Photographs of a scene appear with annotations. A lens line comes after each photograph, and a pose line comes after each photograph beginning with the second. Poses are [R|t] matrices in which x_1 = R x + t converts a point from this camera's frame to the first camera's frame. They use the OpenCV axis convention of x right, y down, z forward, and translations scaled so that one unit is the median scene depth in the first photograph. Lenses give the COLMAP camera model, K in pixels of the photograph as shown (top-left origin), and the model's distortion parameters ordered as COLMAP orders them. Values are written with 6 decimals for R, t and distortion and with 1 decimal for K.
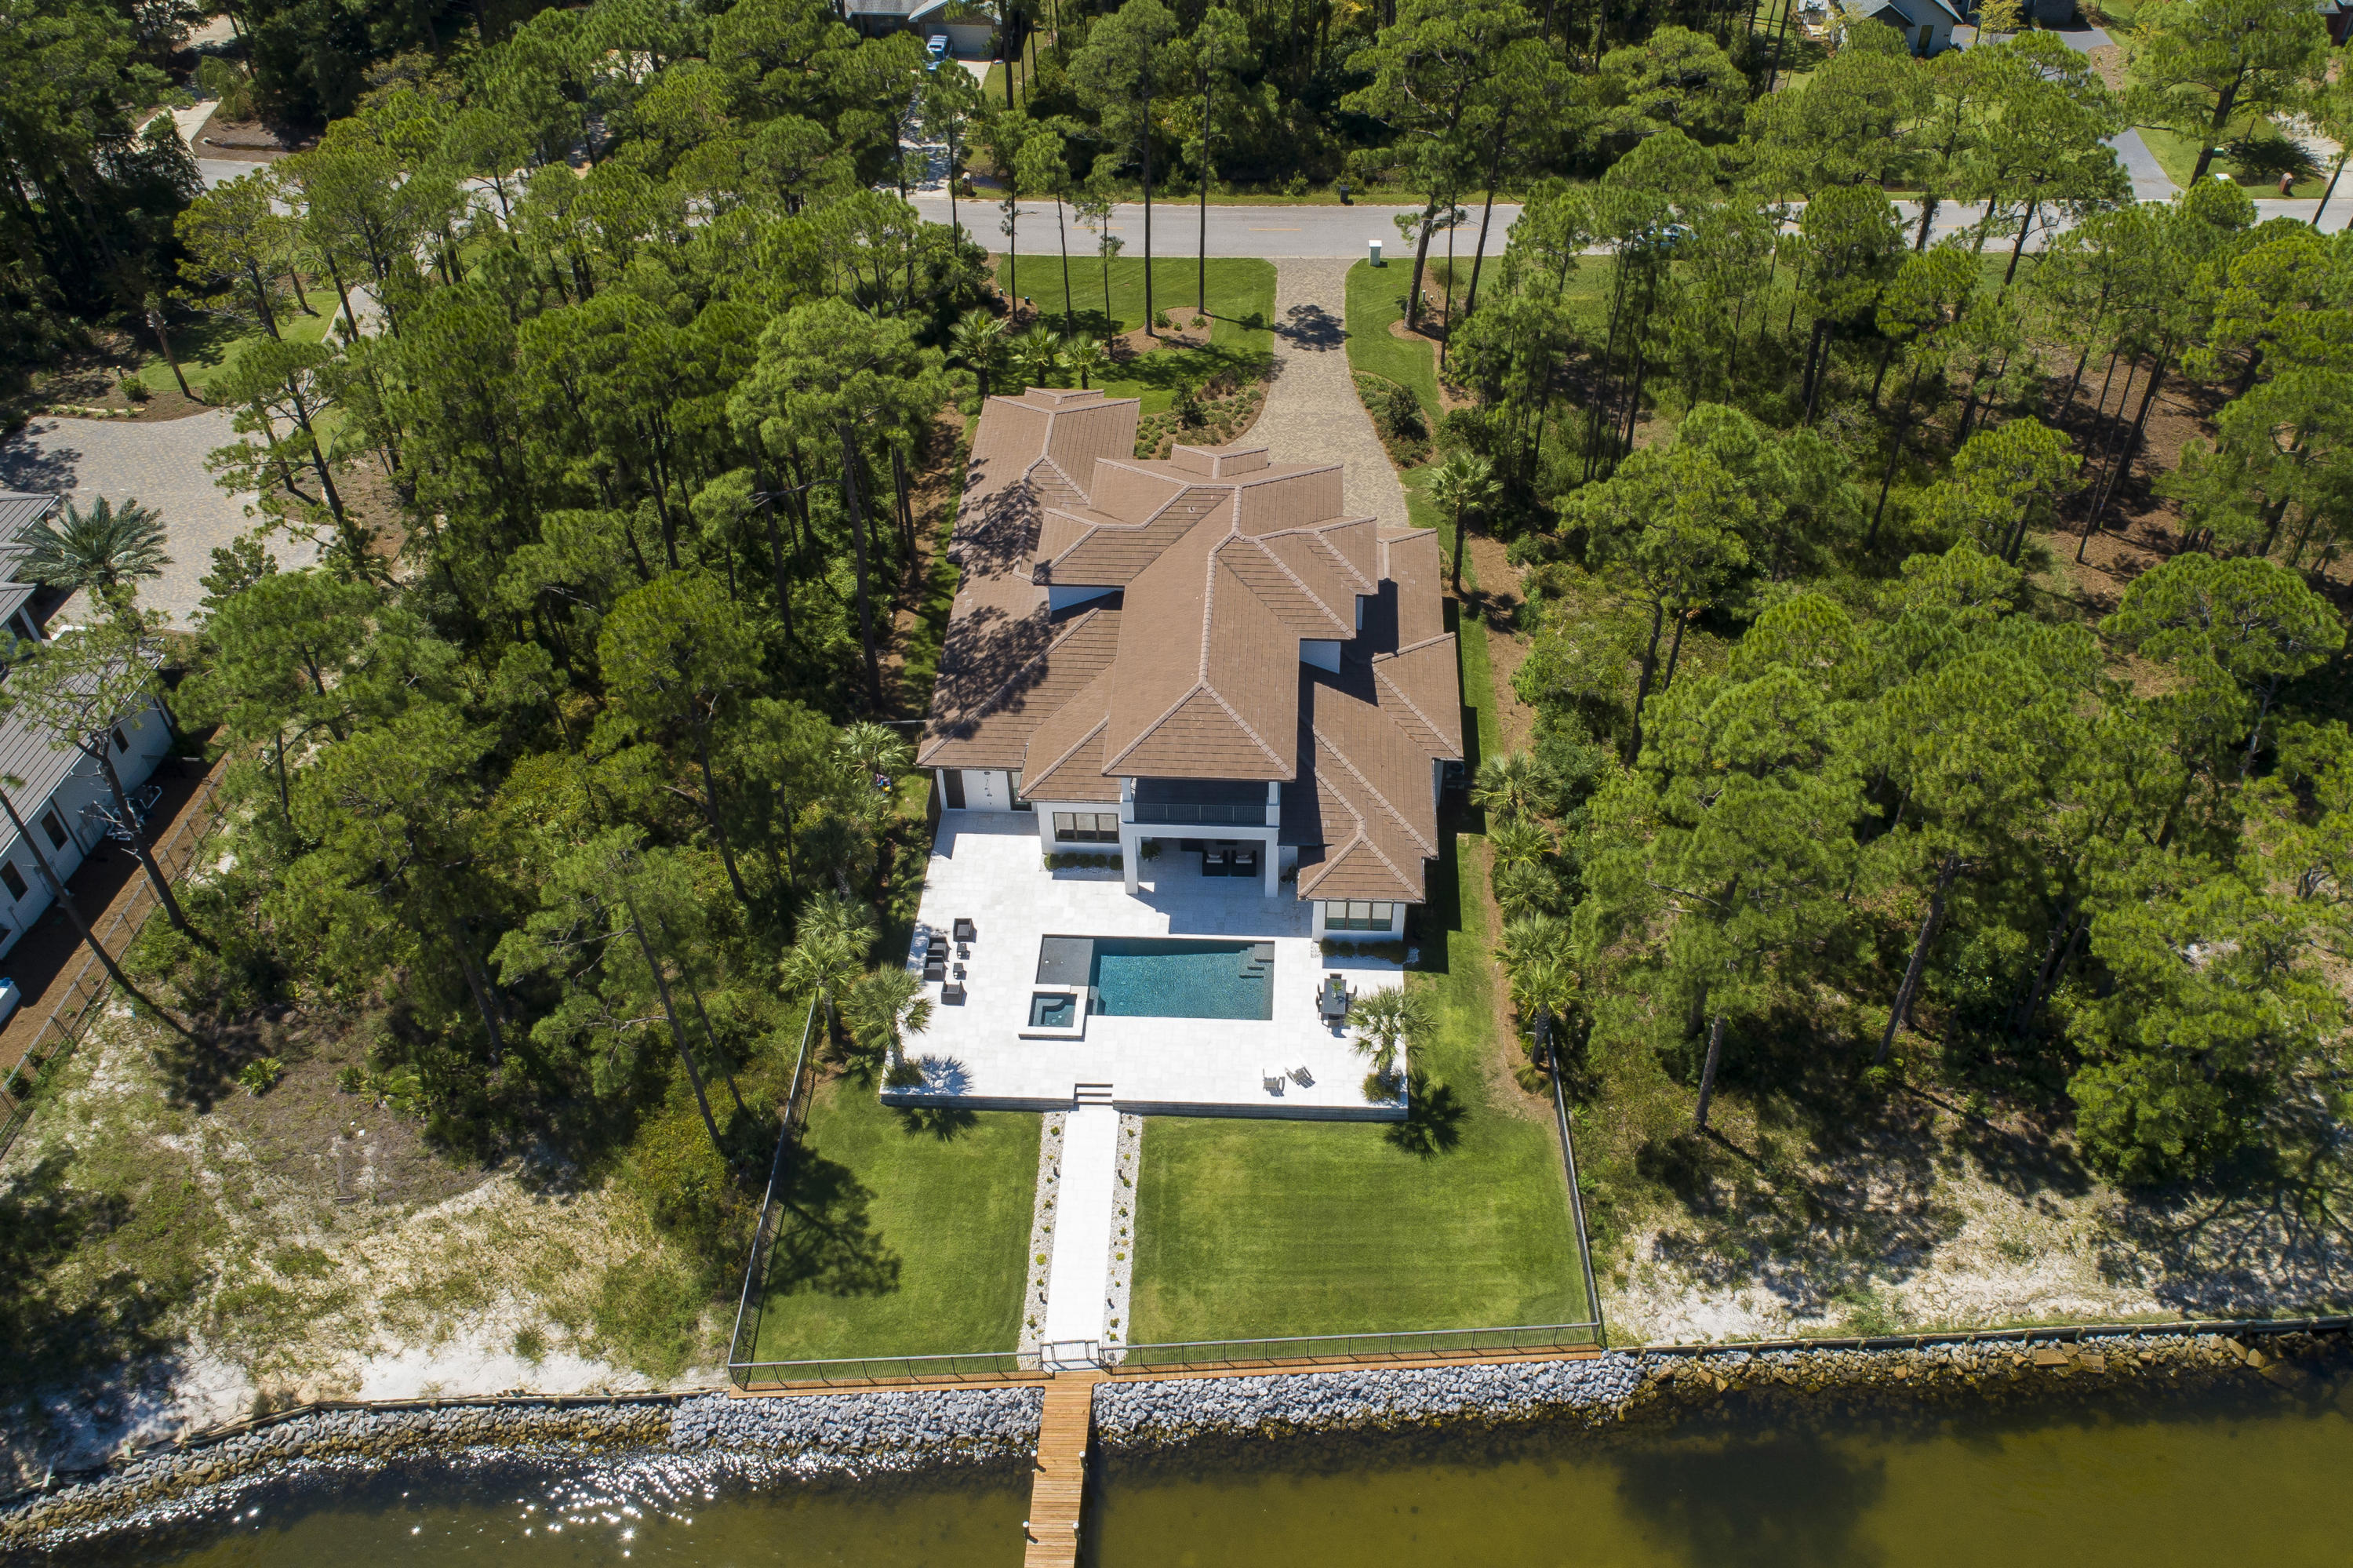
lens RADIAL K [[1885.7, 0, 1188.4], [0, 1885.7, 790.2], [0, 0, 1]] dist [-0.017488, 0.010312]
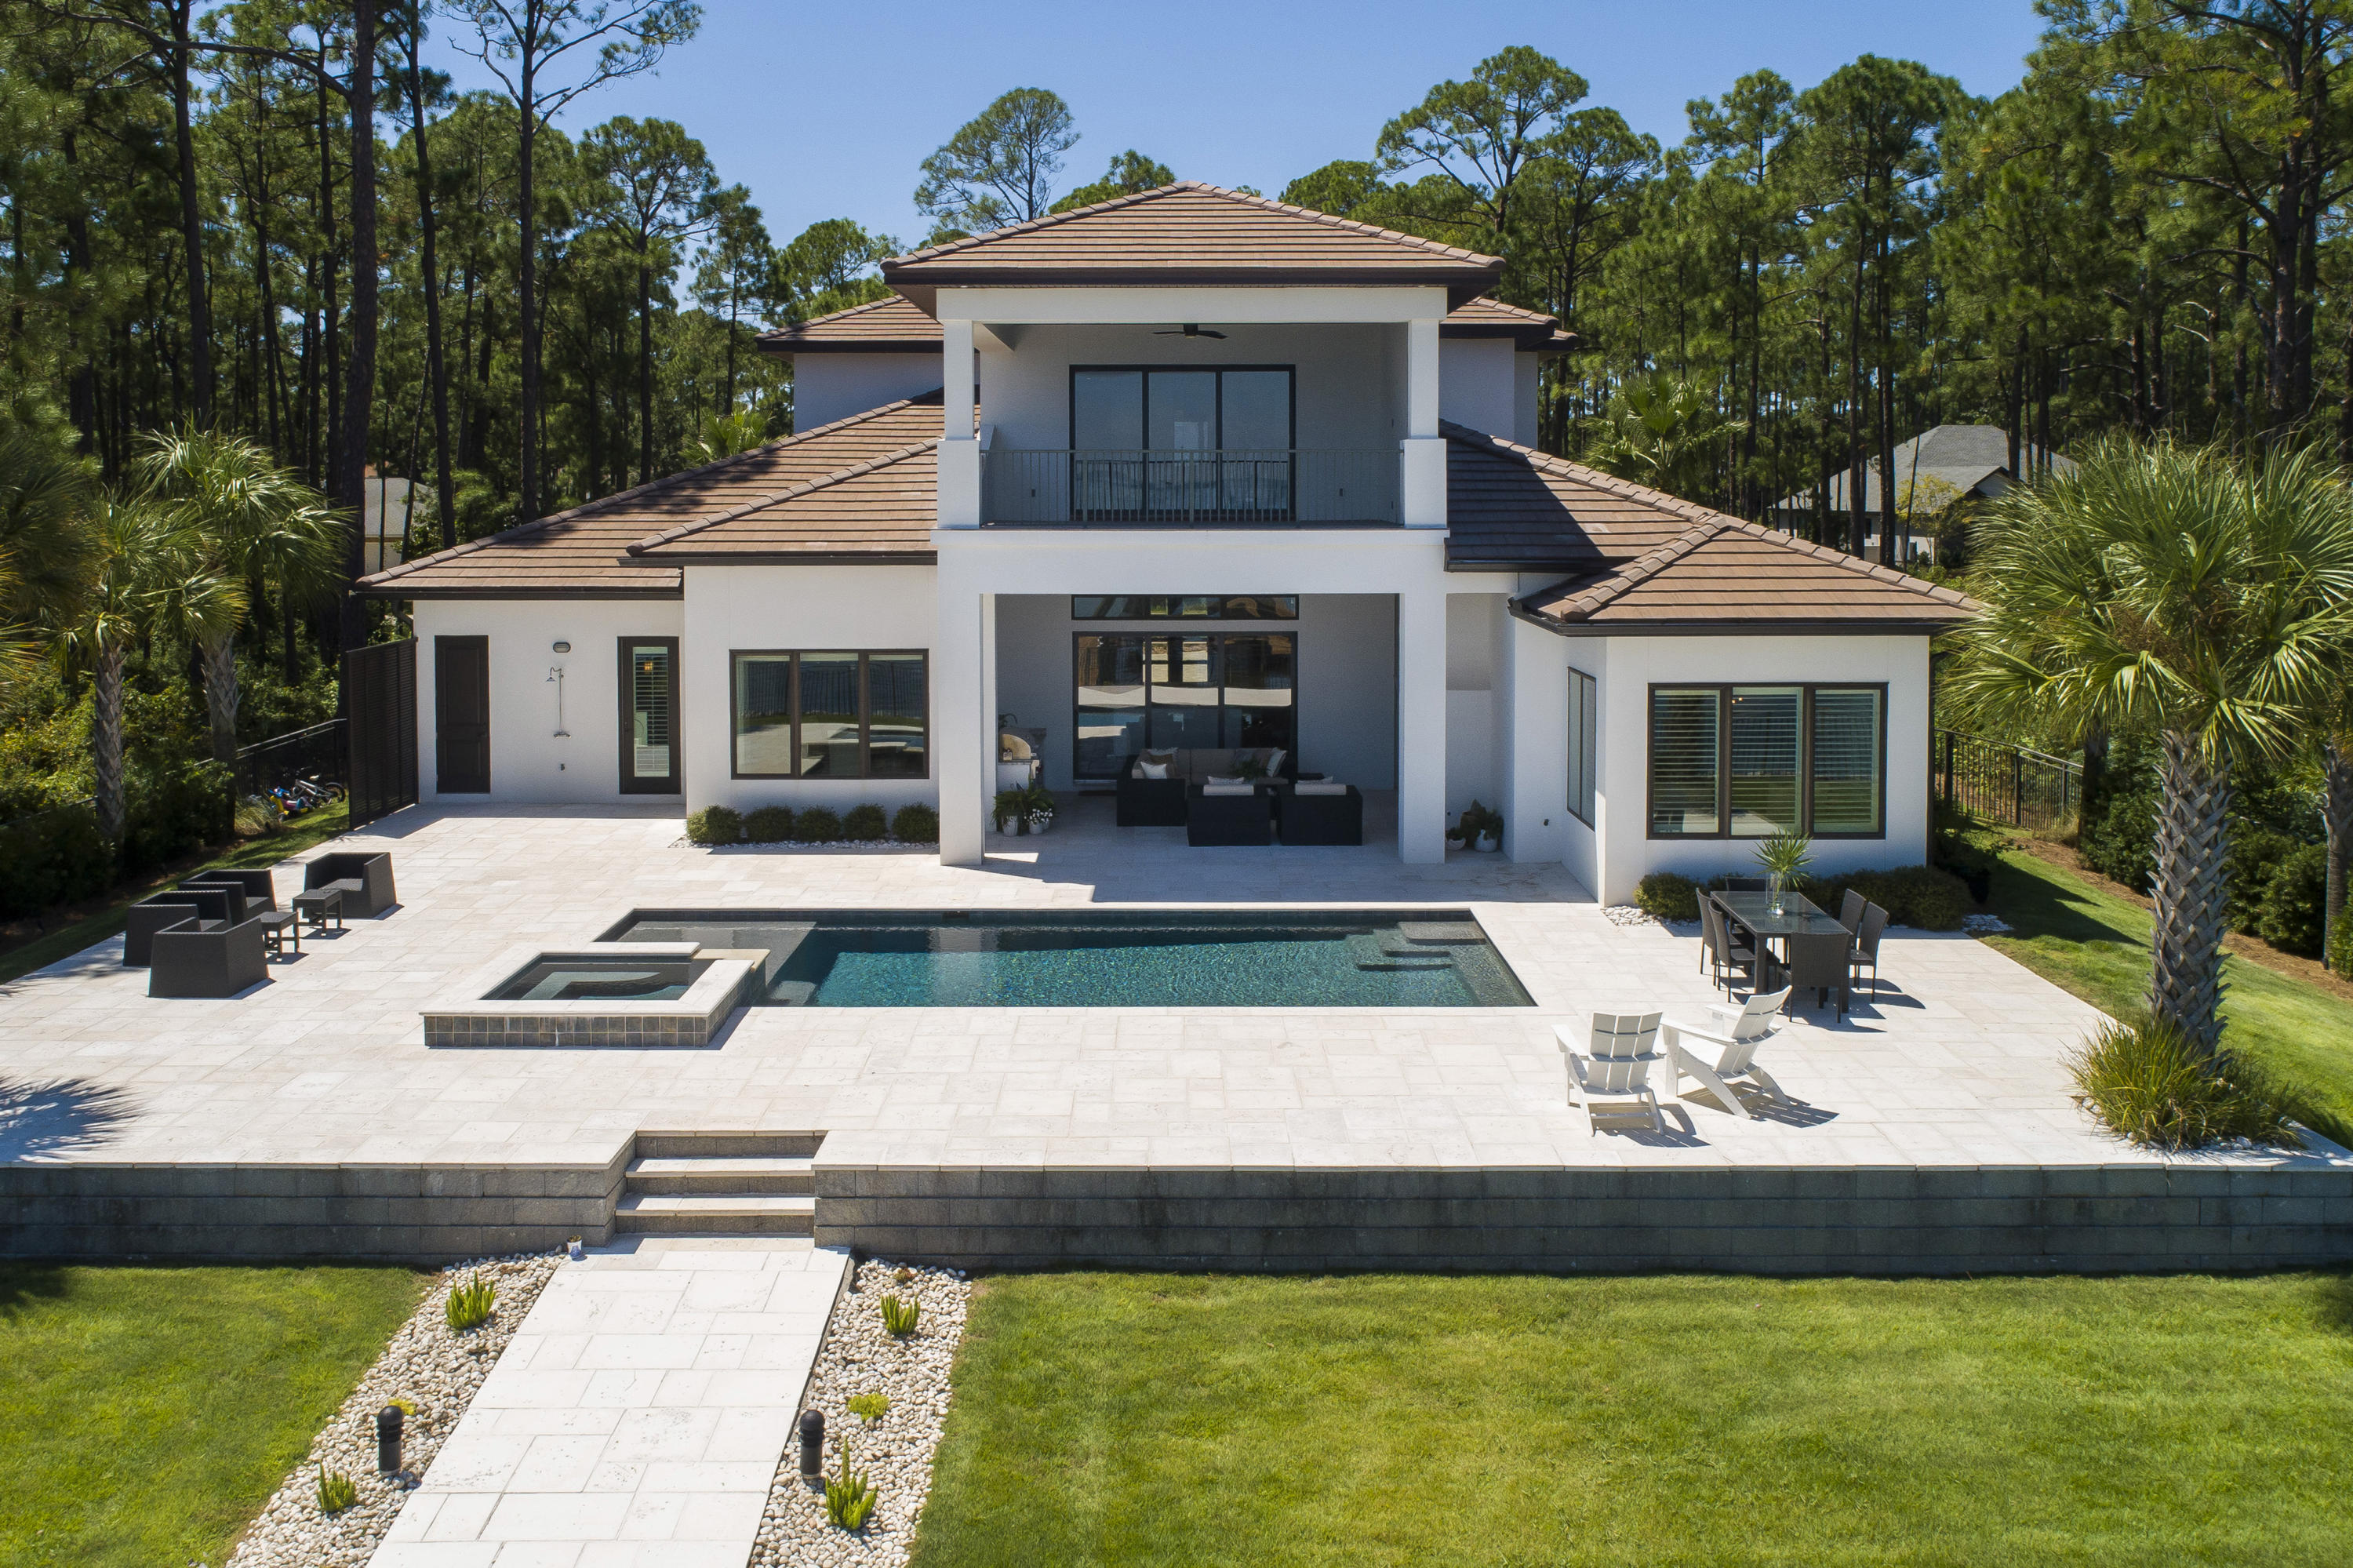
lens RADIAL K [[1925.4, 0, 1128.0], [0, 1925.4, 563.3], [0, 0, 1]] dist [-0.020509, 0.003051]
pose [[0.999408, -0.000074, 0.034410, -0.015686], [0.022554, 0.756654, -0.653426, 0.247020], [-0.025989, 0.653815, 0.756208, 0.821266]]
